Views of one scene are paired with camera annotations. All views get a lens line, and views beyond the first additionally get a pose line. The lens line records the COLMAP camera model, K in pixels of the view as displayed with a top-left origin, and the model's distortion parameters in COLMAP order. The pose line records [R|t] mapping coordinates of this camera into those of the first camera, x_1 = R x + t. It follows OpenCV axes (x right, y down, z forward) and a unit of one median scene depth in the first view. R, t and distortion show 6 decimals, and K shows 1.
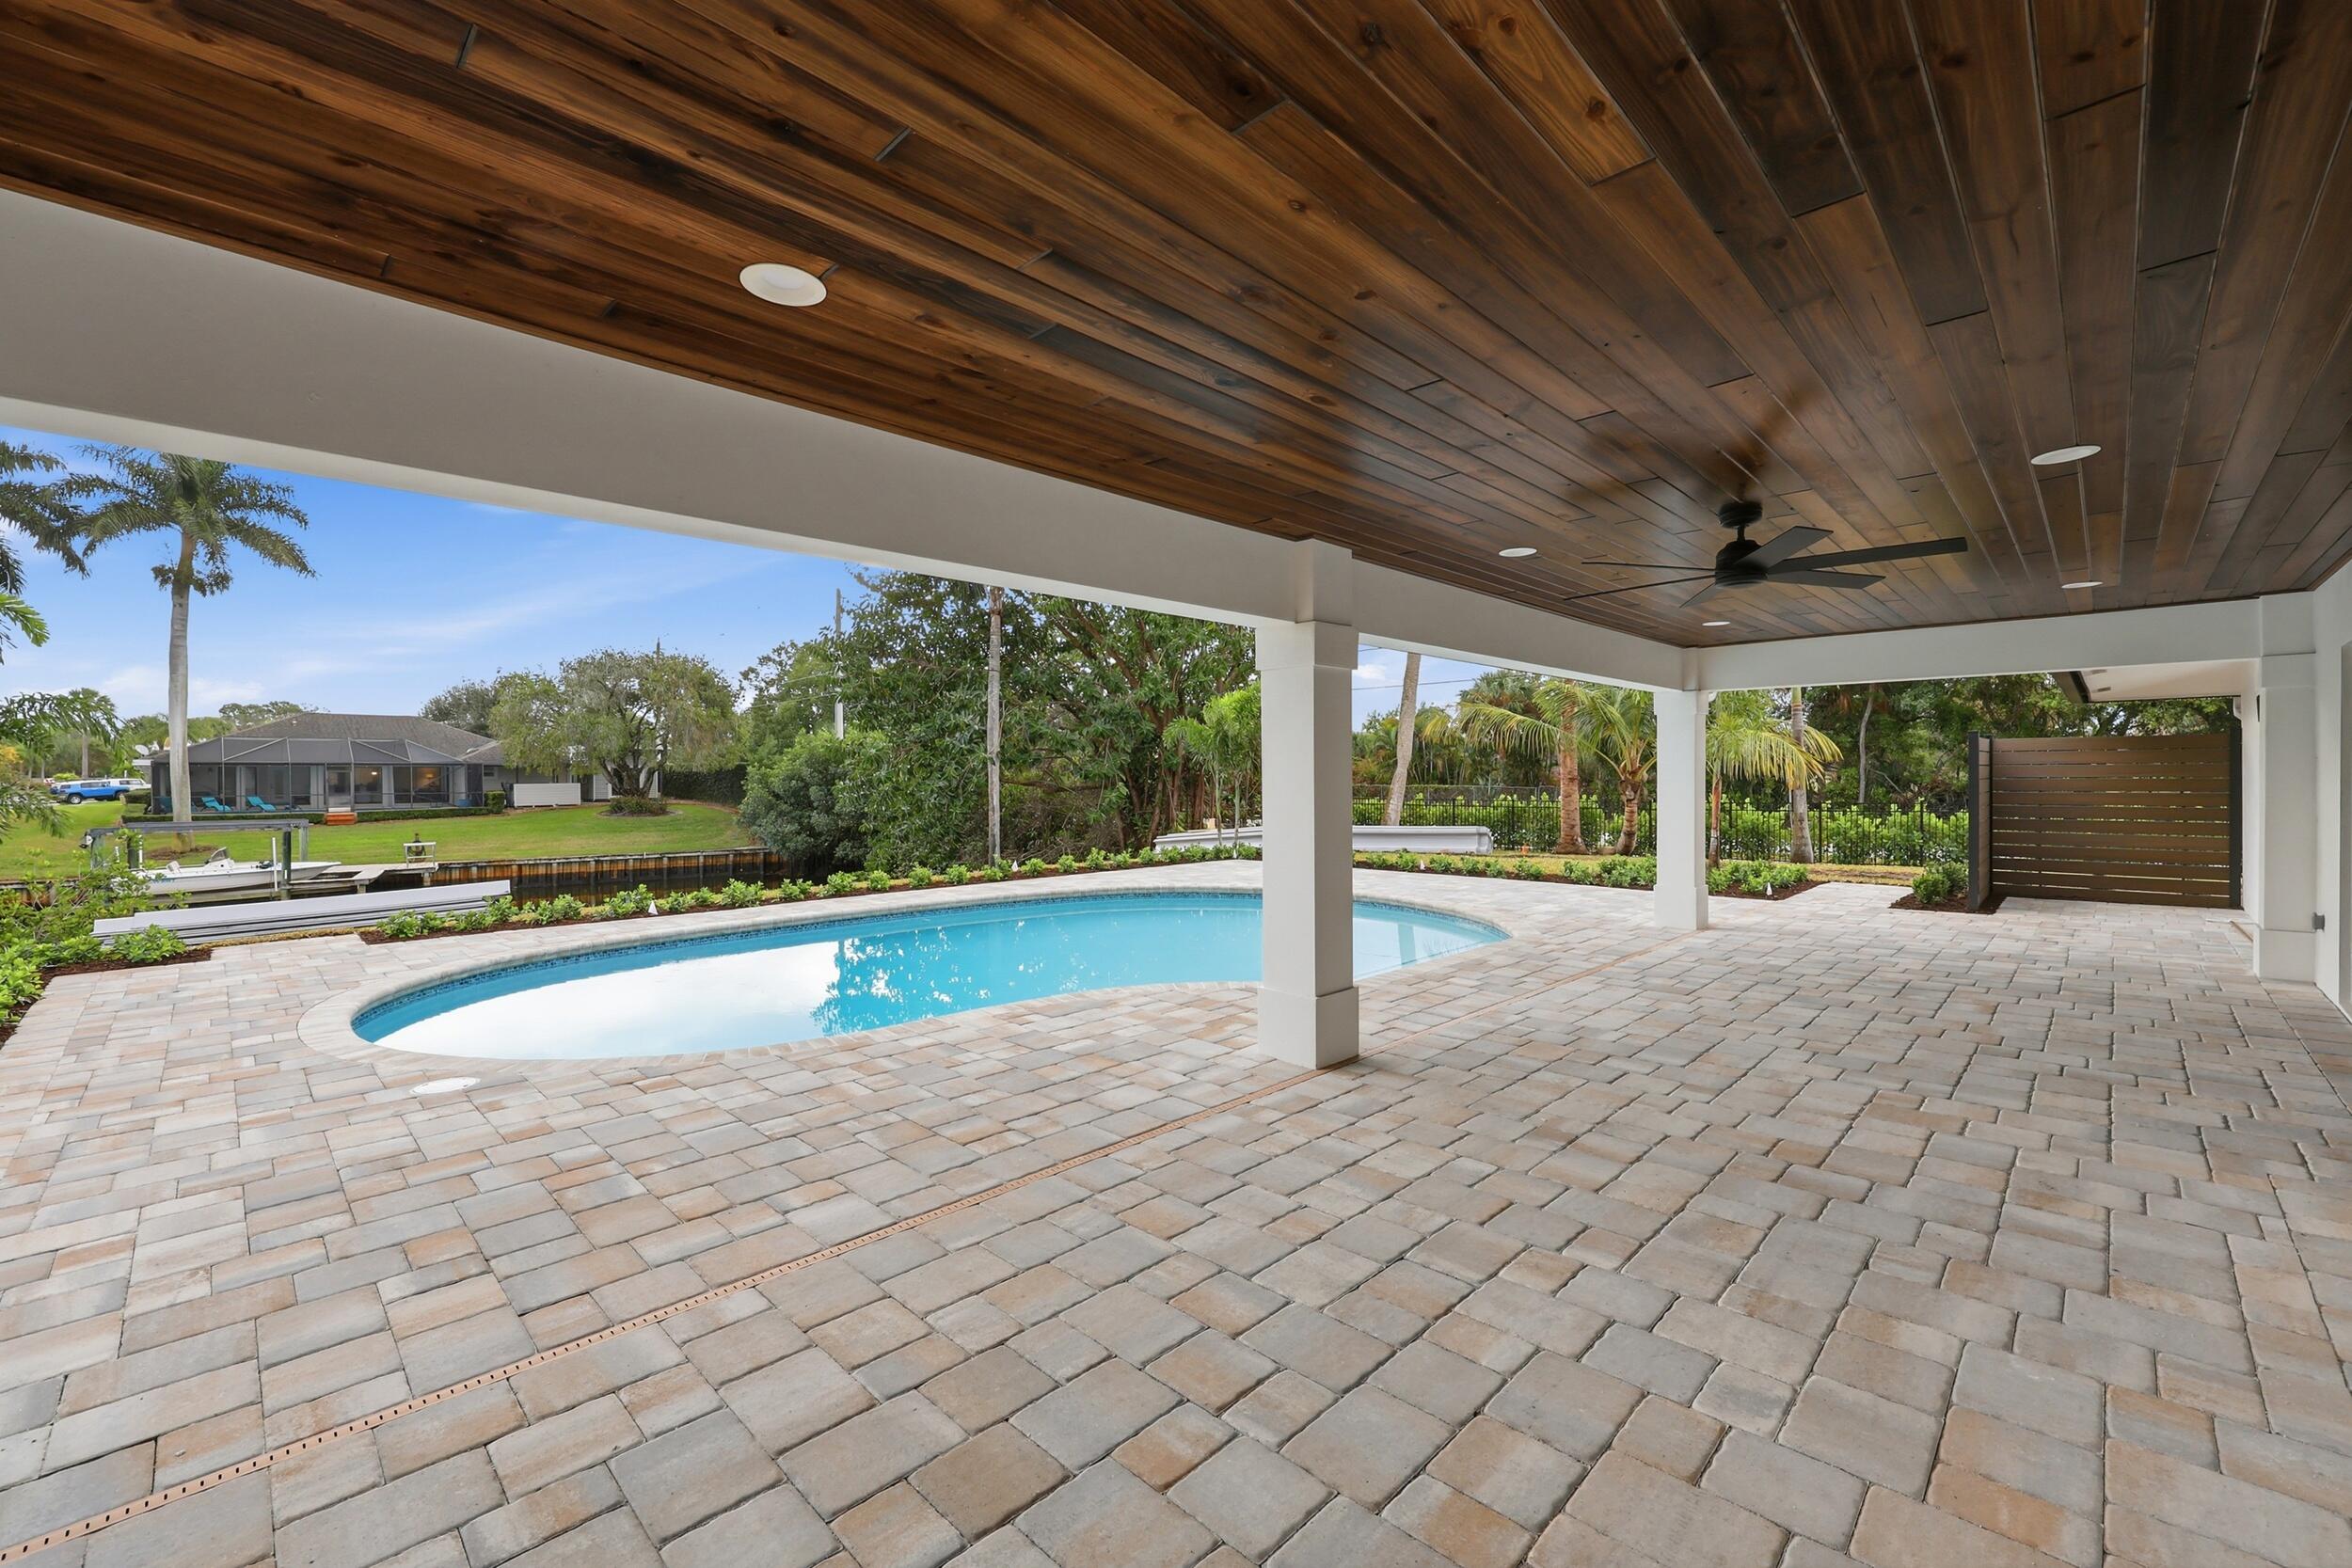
lens RADIAL K [[976.2, 0, 1168.1], [0, 976.2, 778.2], [0, 0, 1]] dist [0.001748, 0.000145]
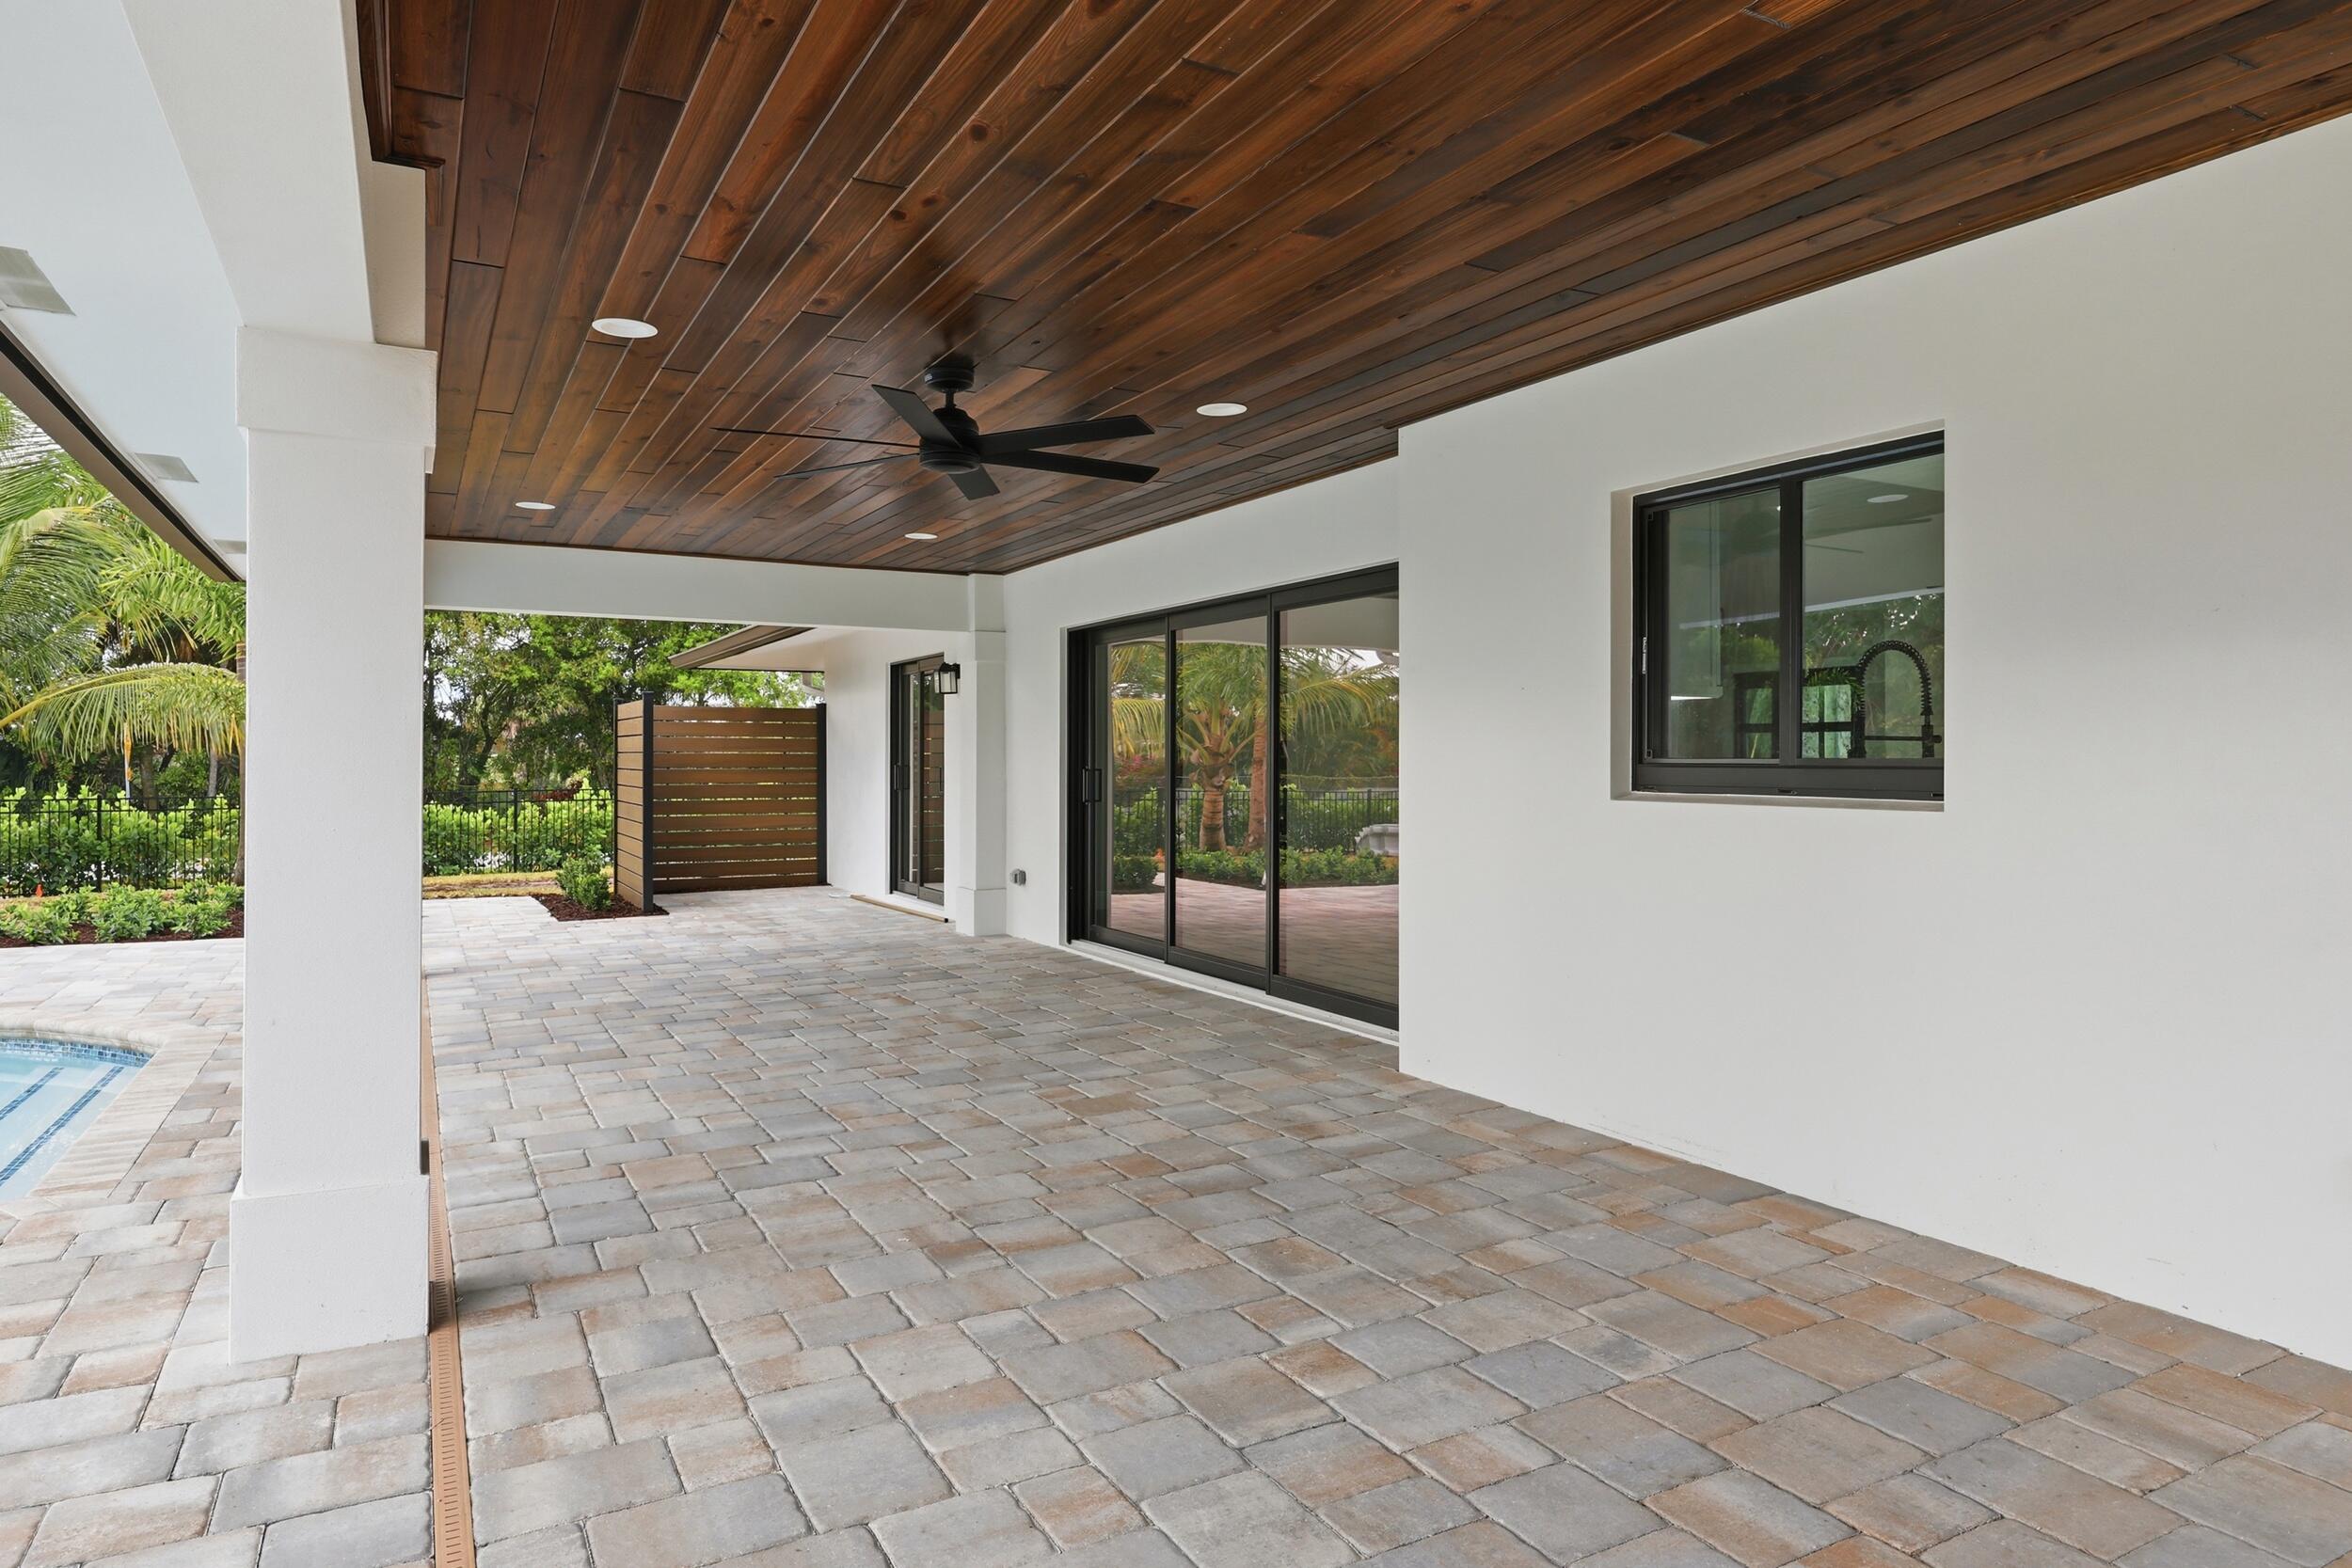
lens RADIAL K [[1364.7, 0, 1170.7], [0, 1364.7, 772.0], [0, 0, 1]] dist [-0.000079, -0.000413]
pose [[0.287261, 0.000656, 0.957852, -0.460363], [-0.002043, 0.999998, -0.000072, 0.029415], [-0.957850, -0.001936, 0.287262, 0.560156]]
